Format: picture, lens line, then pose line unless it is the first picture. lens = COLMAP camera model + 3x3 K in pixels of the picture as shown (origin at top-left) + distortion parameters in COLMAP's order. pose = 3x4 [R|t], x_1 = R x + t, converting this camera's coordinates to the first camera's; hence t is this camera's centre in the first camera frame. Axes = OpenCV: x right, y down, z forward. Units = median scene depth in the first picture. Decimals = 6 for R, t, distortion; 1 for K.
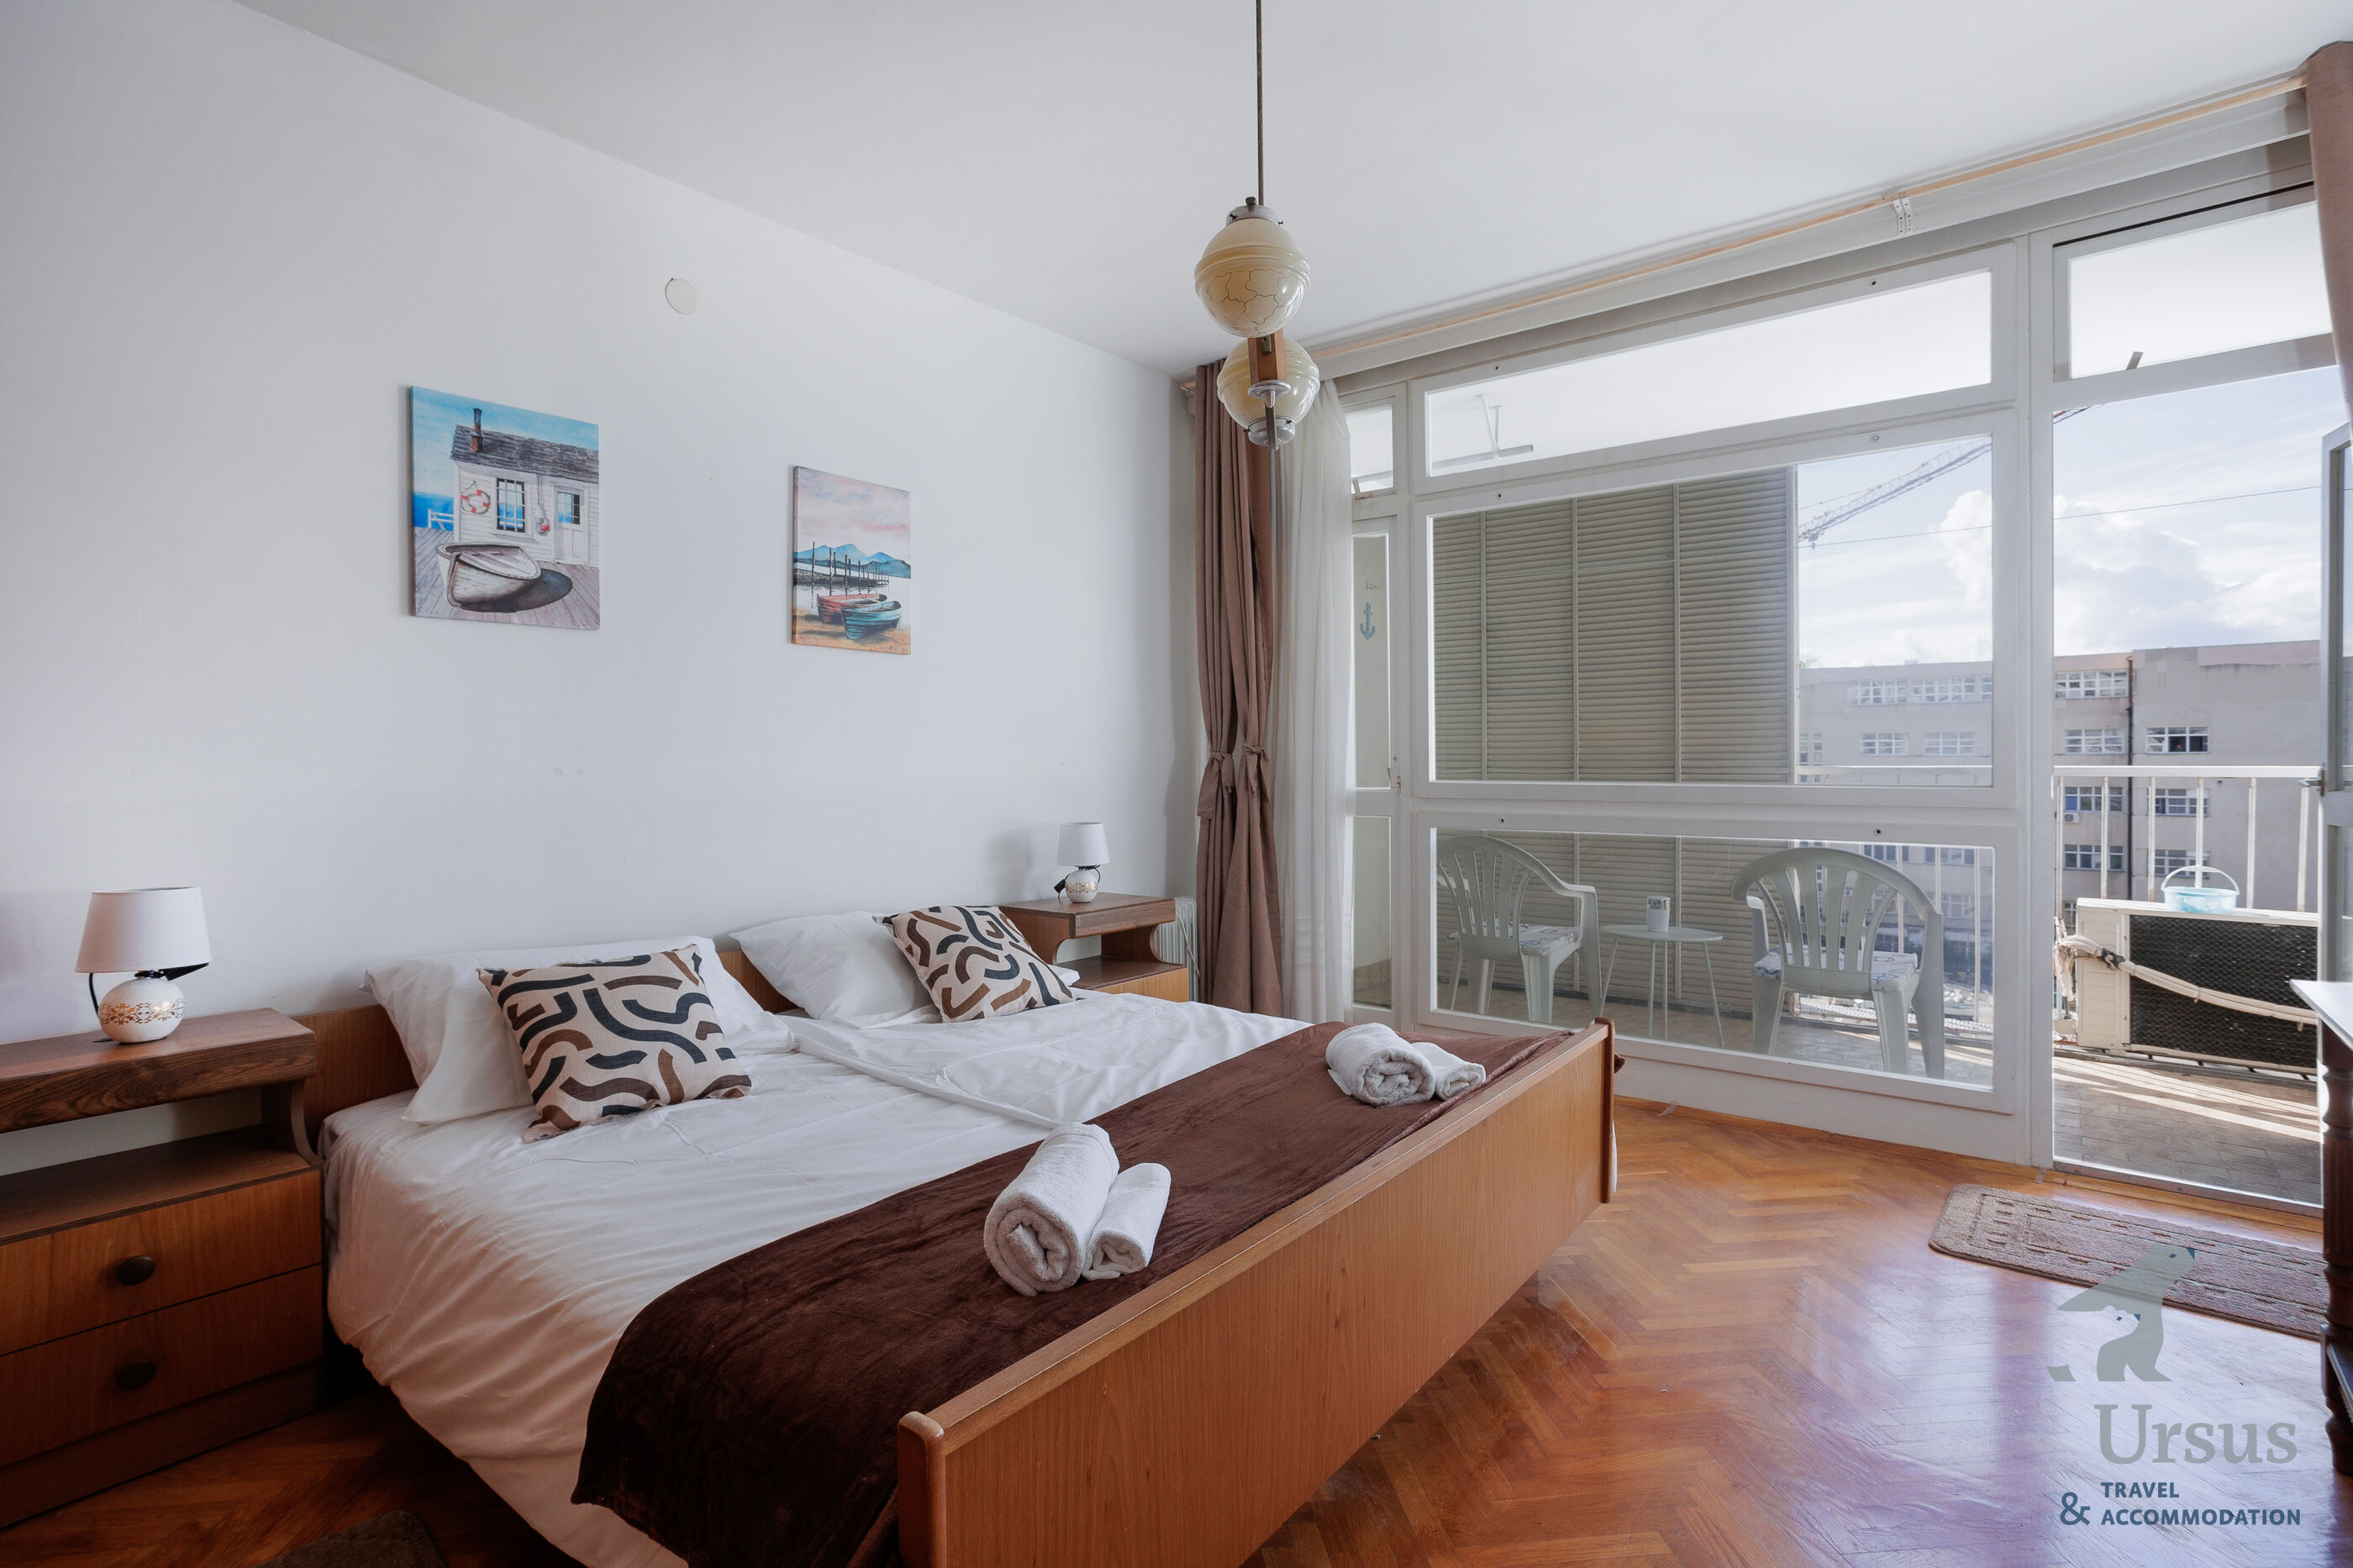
lens RADIAL K [[1154.4, 0, 1171.4], [0, 1154.4, 745.8], [0, 0, 1]] dist [-0.054690, 0.030371]
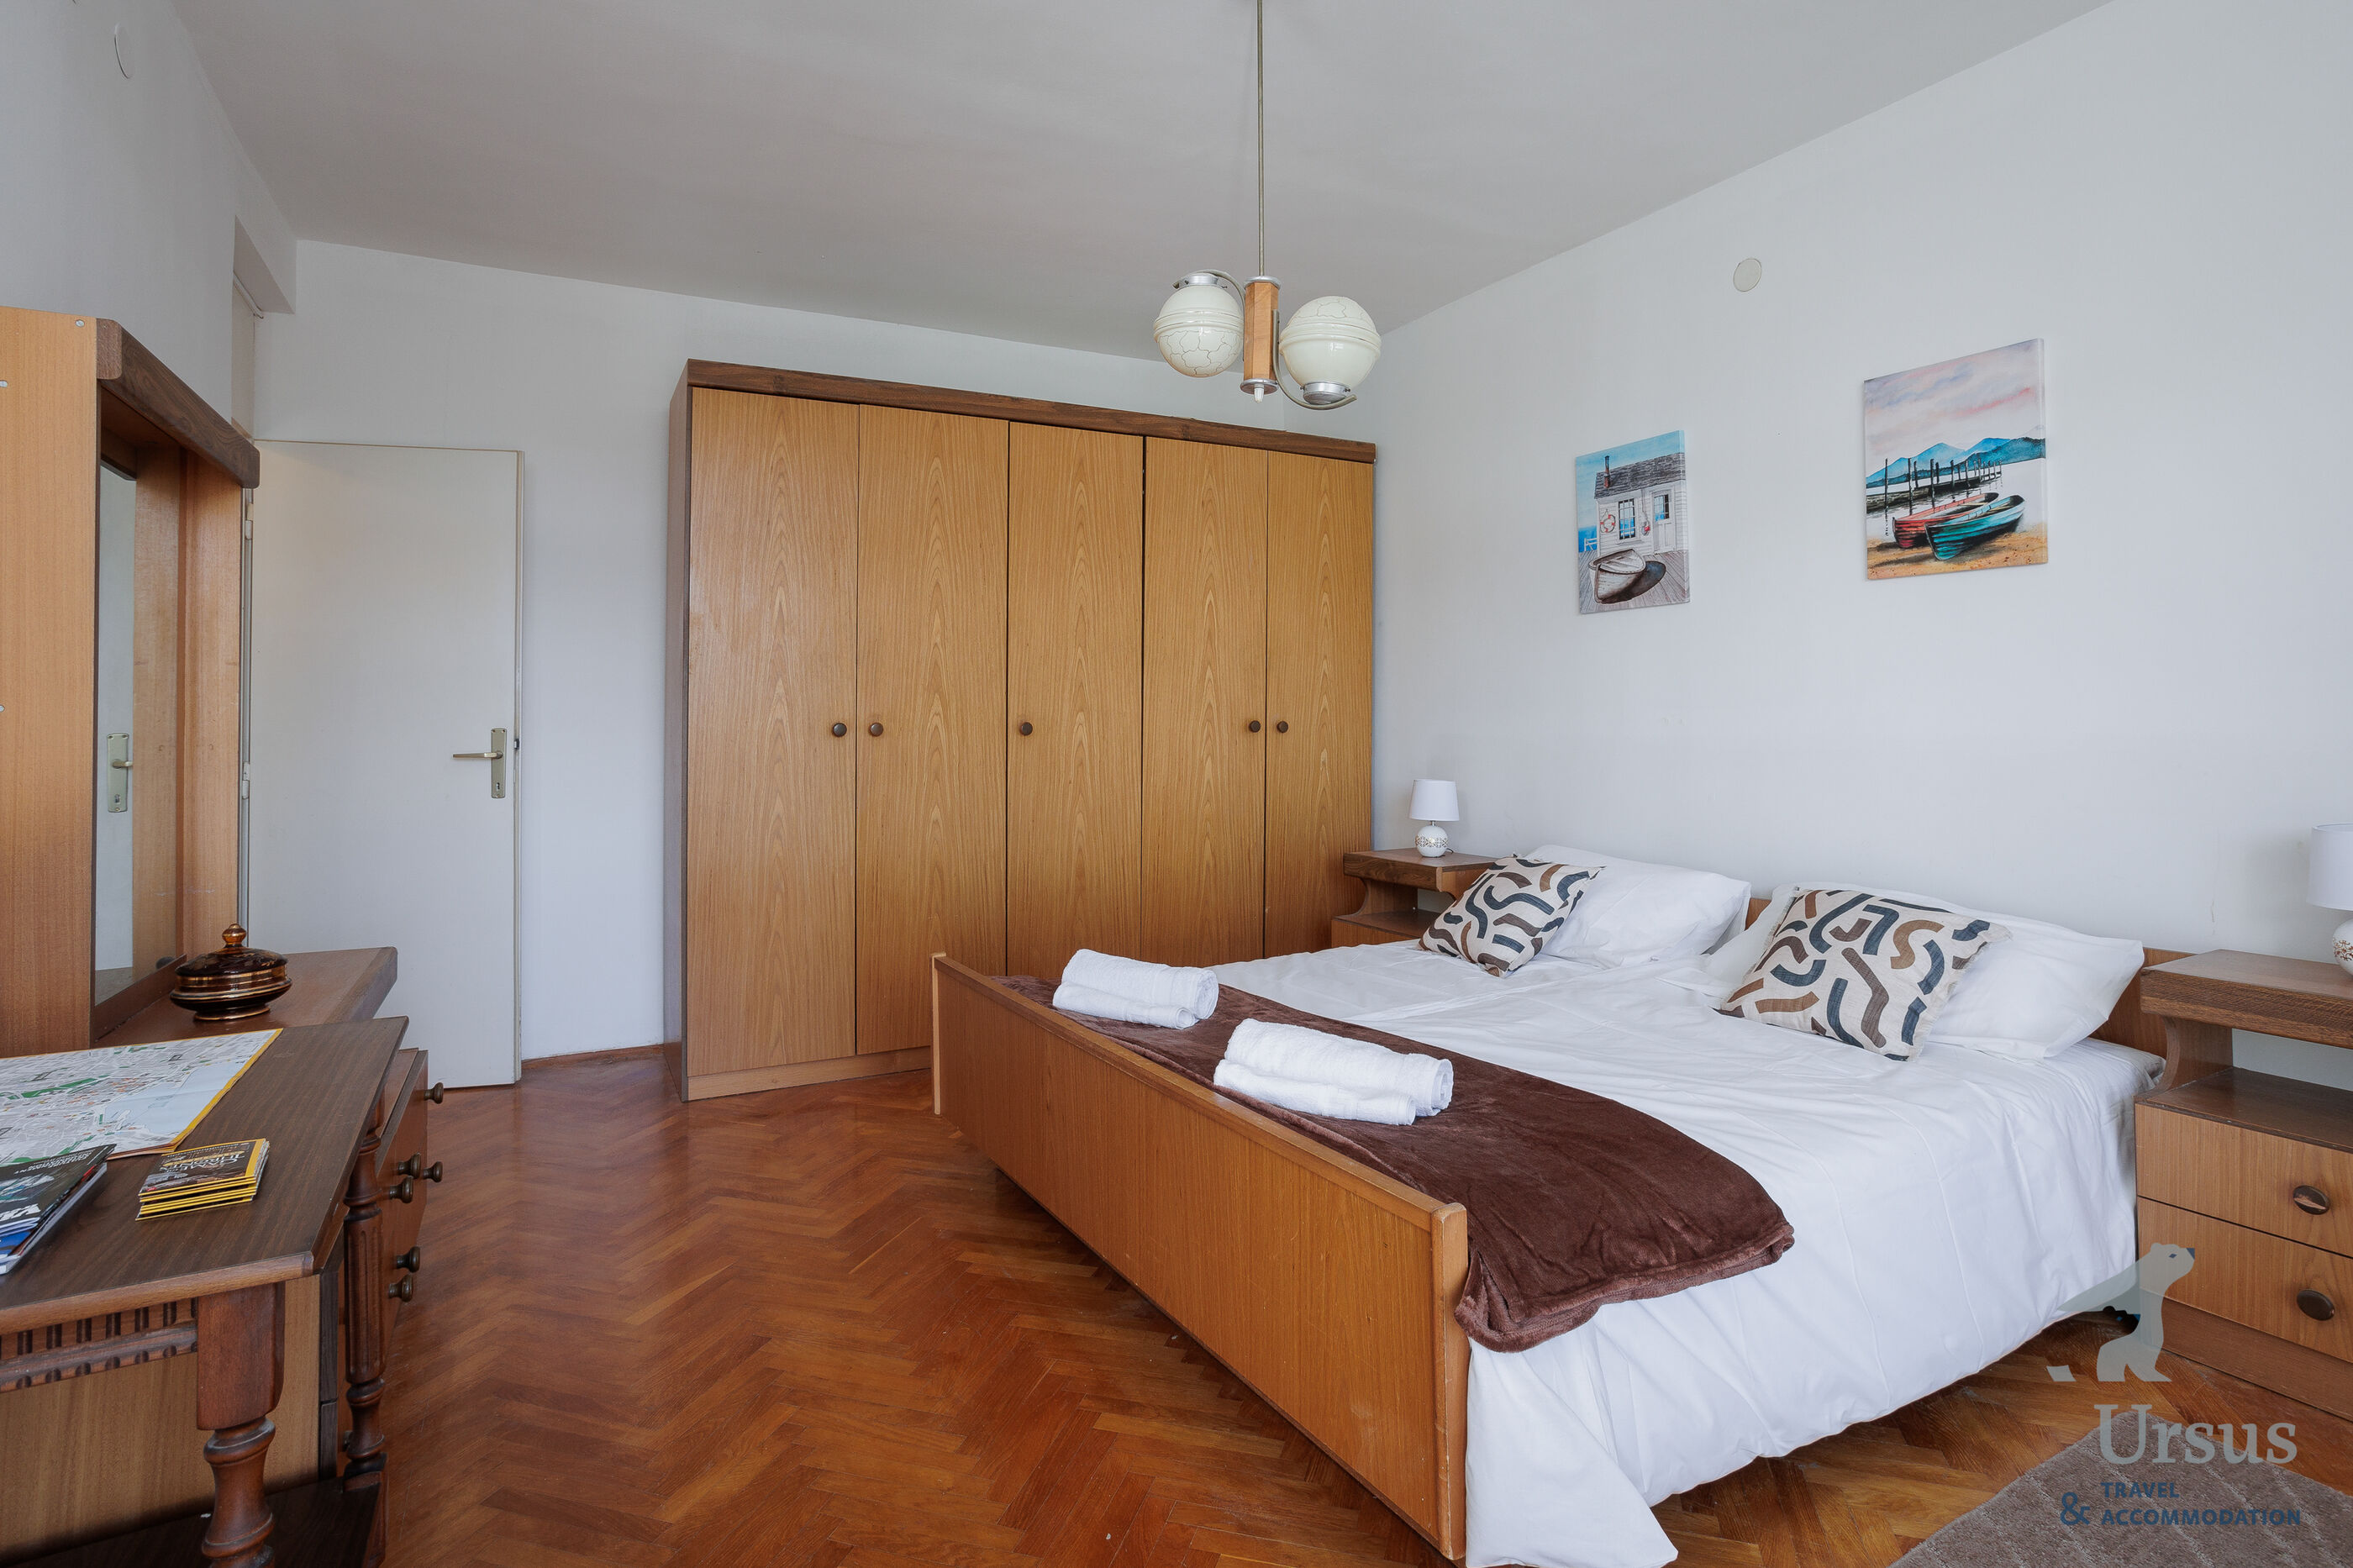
lens RADIAL K [[1201.1, 0, 1189.9], [0, 1201.1, 679.7], [0, 0, 1]] dist [-0.032800, 0.025067]
pose [[-0.382826, -0.023031, -0.923533, 0.796220], [0.020139, 0.999244, -0.033268, 0.009625], [0.923601, -0.031335, -0.382073, 0.943625]]
